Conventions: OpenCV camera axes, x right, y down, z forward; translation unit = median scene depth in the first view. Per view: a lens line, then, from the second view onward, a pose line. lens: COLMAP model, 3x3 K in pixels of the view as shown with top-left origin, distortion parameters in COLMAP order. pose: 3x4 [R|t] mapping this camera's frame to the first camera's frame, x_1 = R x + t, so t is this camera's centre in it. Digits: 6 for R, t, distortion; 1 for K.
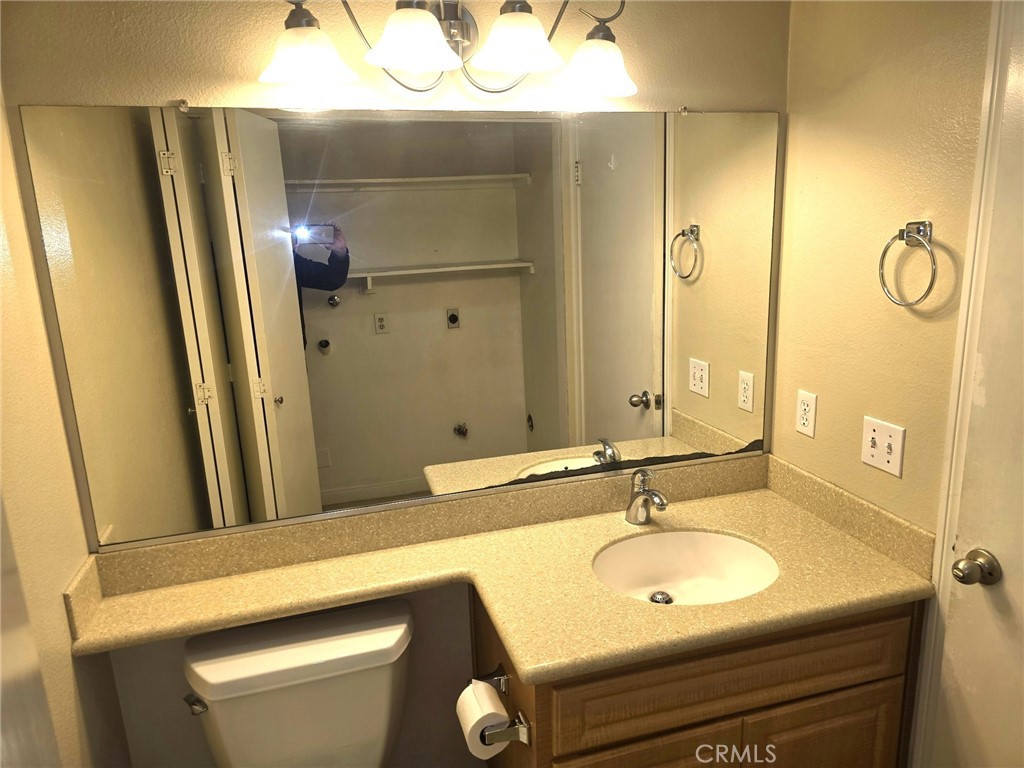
lens RADIAL K [[672.1, 0, 511.3], [0, 672.1, 379.9], [0, 0, 1]] dist [0.045042, -0.046716]
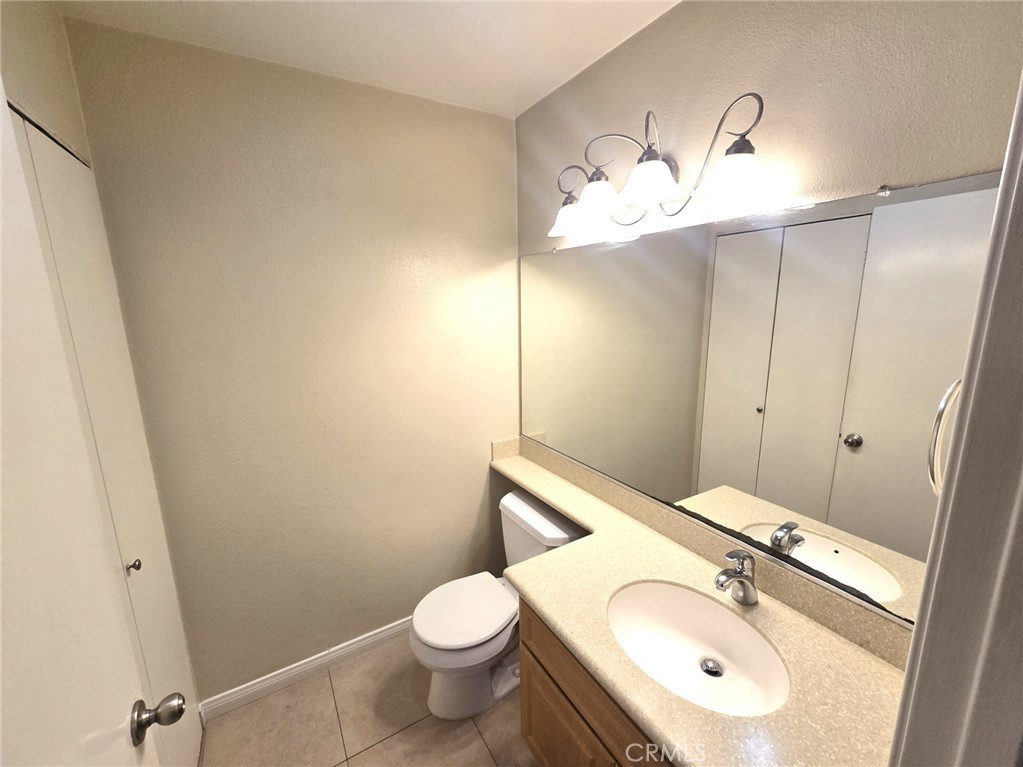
lens RADIAL K [[418.9, 0, 510.4], [0, 418.9, 381.6], [0, 0, 1]] dist [-0.005656, 0.001992]
pose [[0.254412, 0.214094, -0.943100, 0.668451], [-0.213096, 0.963630, 0.161270, -0.149214], [0.943327, 0.159942, 0.290781, 0.440374]]
